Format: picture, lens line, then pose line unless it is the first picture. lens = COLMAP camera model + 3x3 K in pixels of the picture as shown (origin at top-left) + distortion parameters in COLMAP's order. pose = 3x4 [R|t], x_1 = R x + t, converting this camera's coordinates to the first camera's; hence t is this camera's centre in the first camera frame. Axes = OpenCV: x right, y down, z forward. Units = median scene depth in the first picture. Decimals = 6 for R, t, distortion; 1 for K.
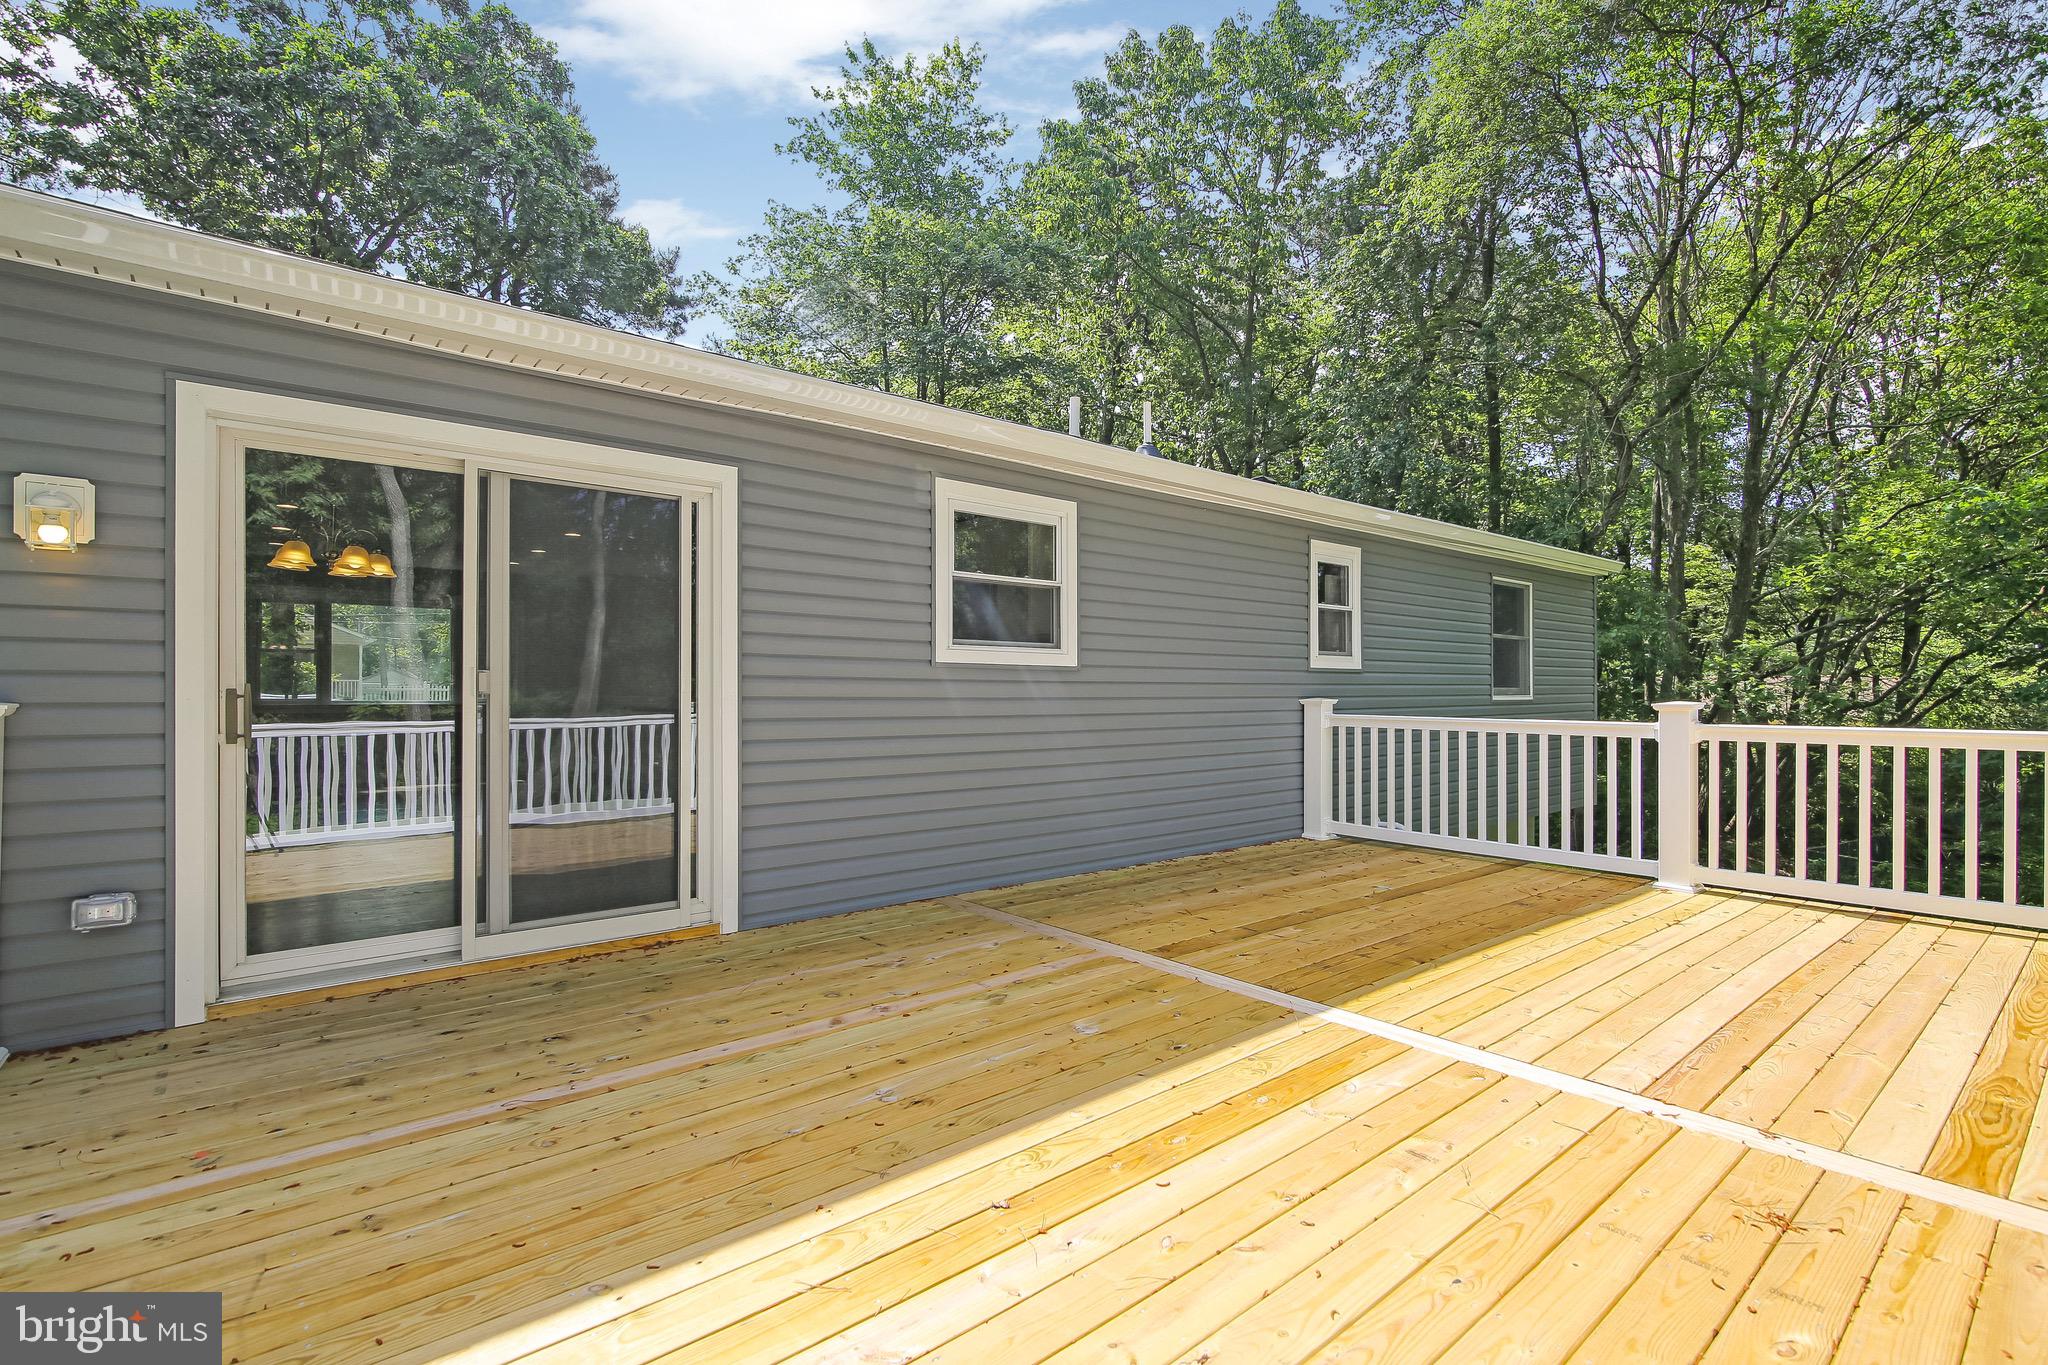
lens RADIAL K [[930.2, 0, 1026.4], [0, 930.2, 683.8], [0, 0, 1]] dist [0.002964, 0.000290]
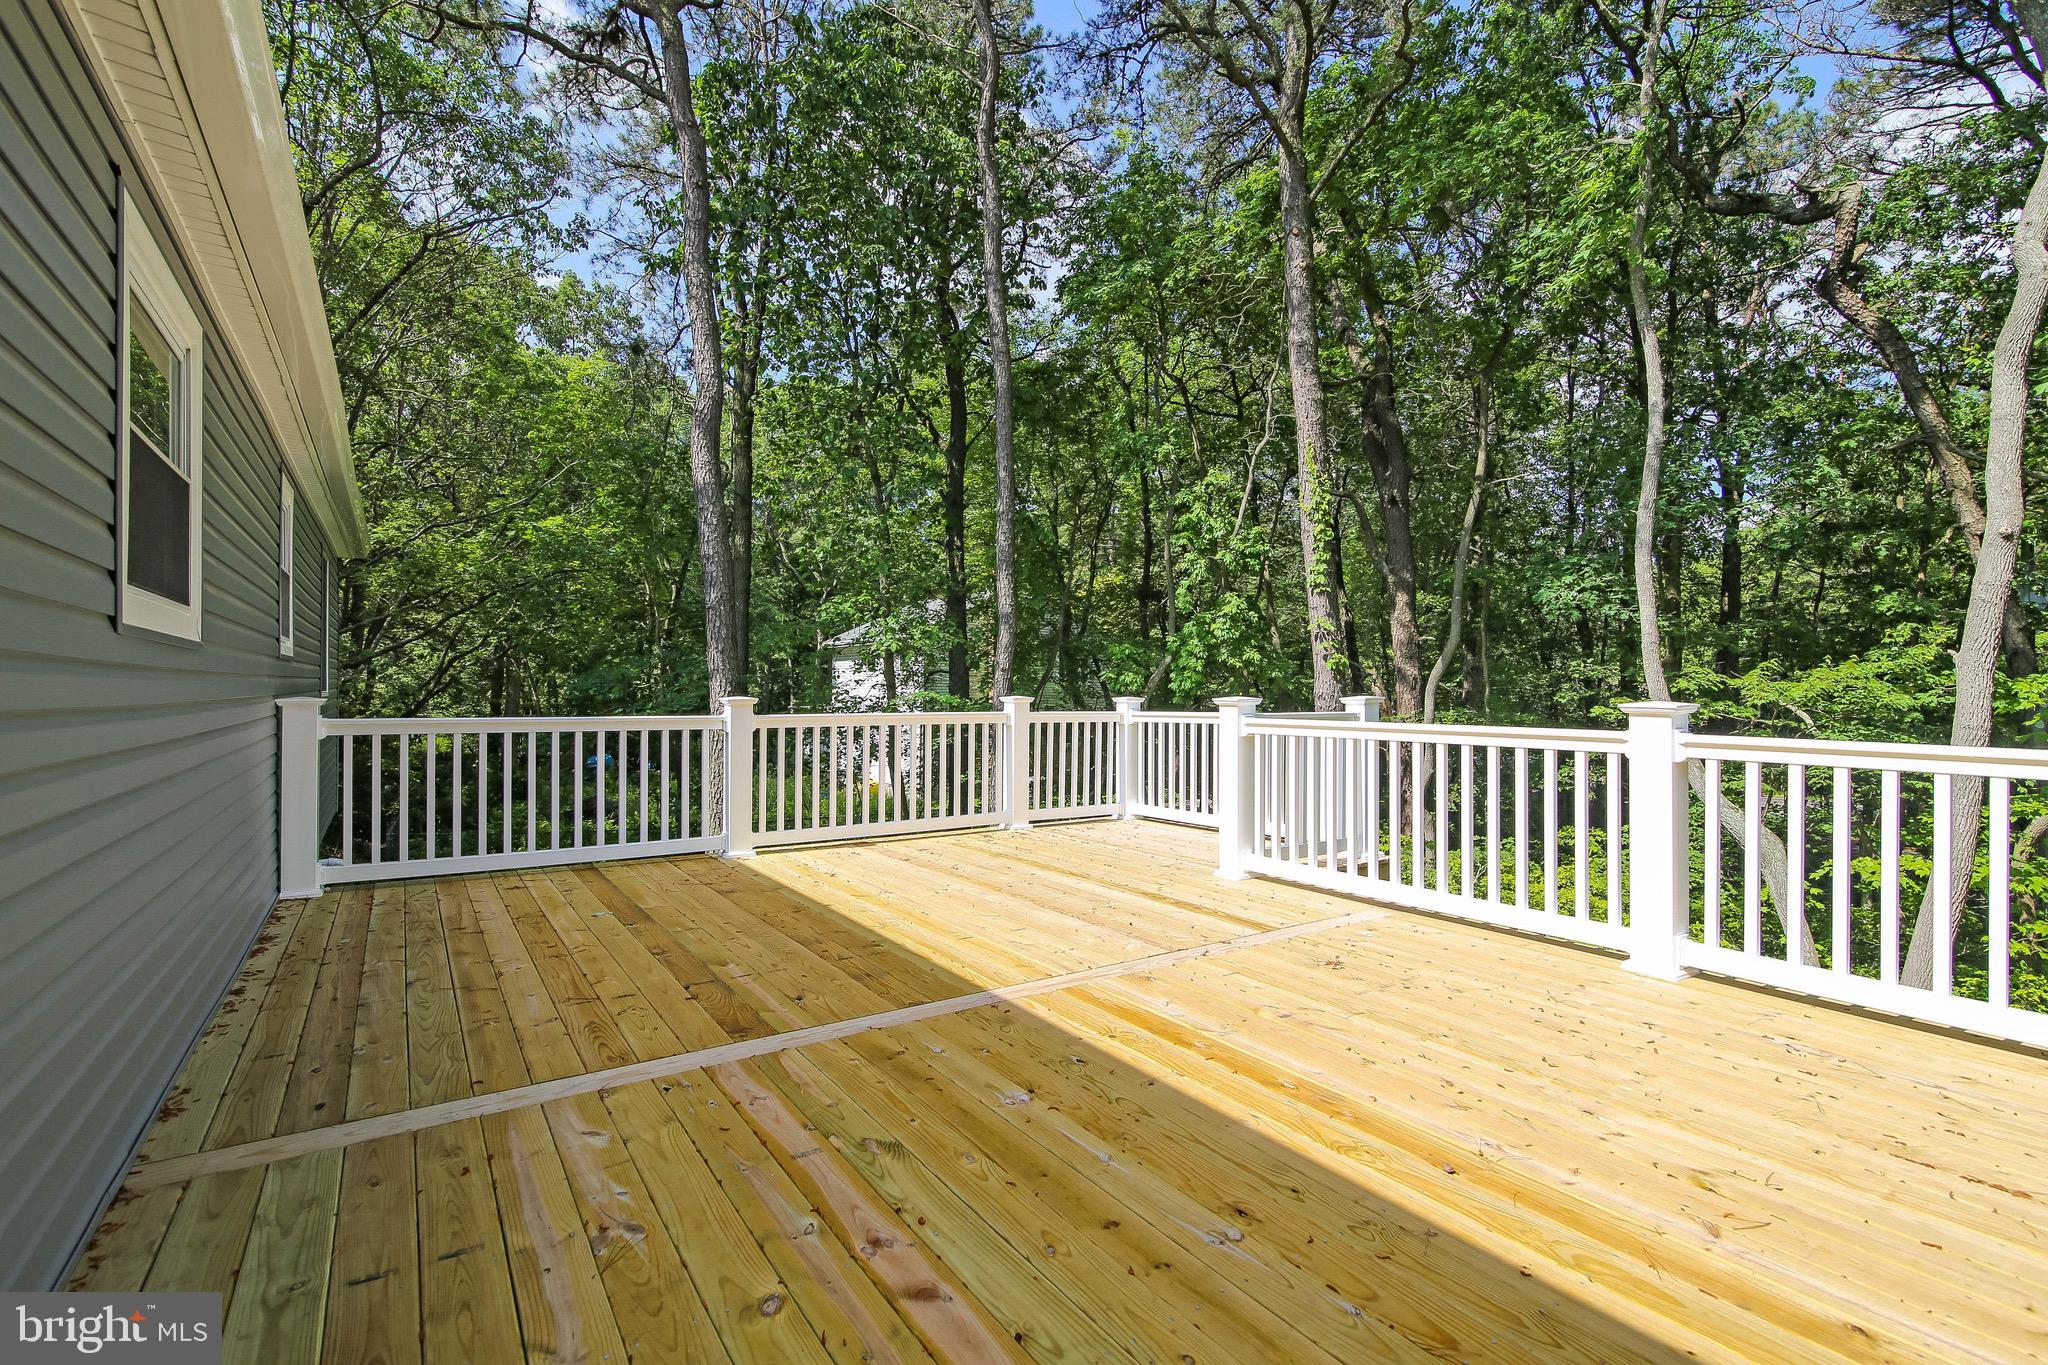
lens RADIAL K [[930.2, 0, 1026.4], [0, 930.2, 683.8], [0, 0, 1]] dist [0.002964, 0.000290]
pose [[0.114514, 0.005846, 0.993404, -0.608853], [-0.013144, 0.999904, -0.004369, 0.004208], [-0.993335, -0.012557, 0.114580, 0.719585]]
